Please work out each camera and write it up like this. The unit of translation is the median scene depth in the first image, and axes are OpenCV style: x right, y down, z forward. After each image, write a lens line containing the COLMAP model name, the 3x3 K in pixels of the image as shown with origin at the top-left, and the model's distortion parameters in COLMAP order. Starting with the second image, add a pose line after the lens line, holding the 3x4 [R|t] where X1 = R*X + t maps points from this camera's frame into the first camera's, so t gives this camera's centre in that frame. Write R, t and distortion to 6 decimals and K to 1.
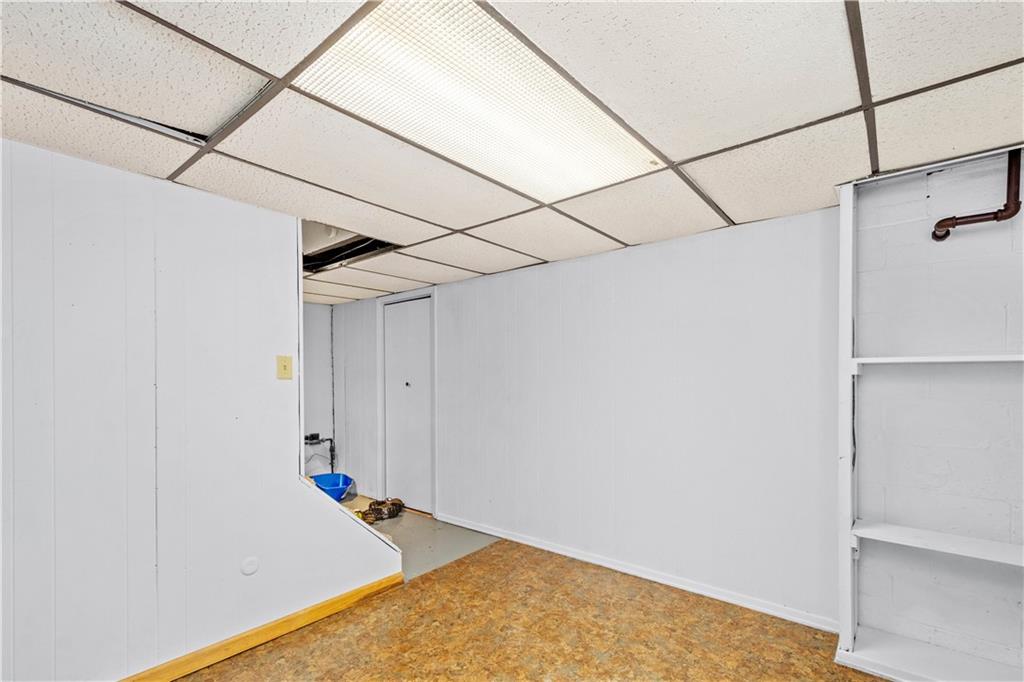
lens RADIAL K [[456.5, 0, 515.8], [0, 456.5, 390.4], [0, 0, 1]] dist [0.002874, 0.000301]
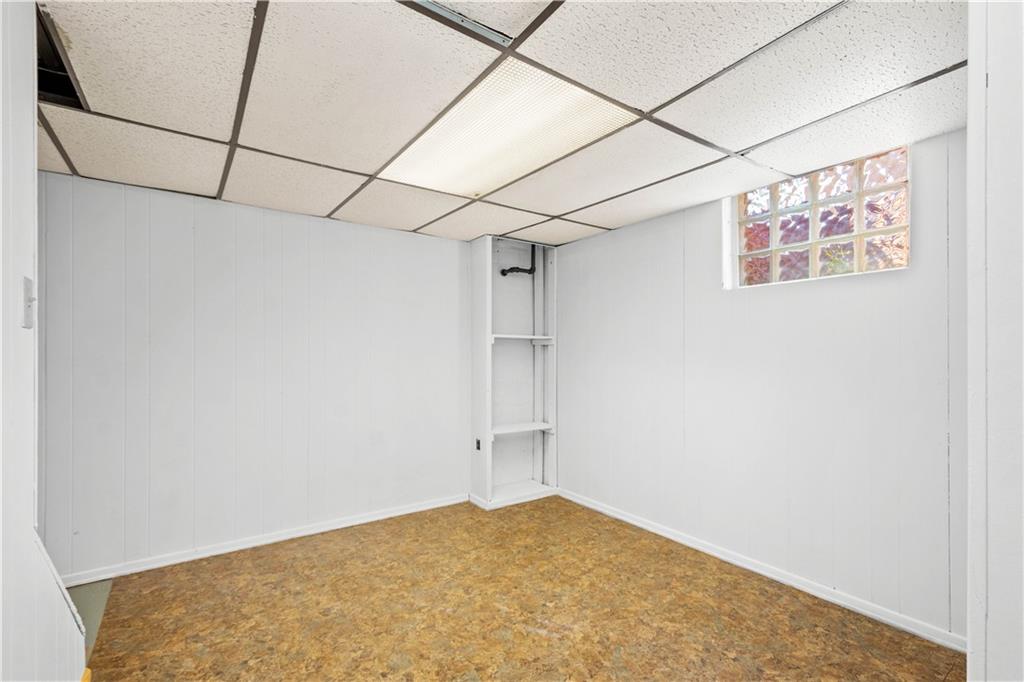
lens RADIAL K [[455.1, 0, 518.8], [0, 455.1, 356.7], [0, 0, 1]] dist [0.002438, -0.000782]
pose [[0.256314, -0.006527, 0.966572, -0.729256], [0.017037, 0.999852, 0.002234, 0.010776], [-0.966444, 0.015895, 0.256387, 0.346635]]
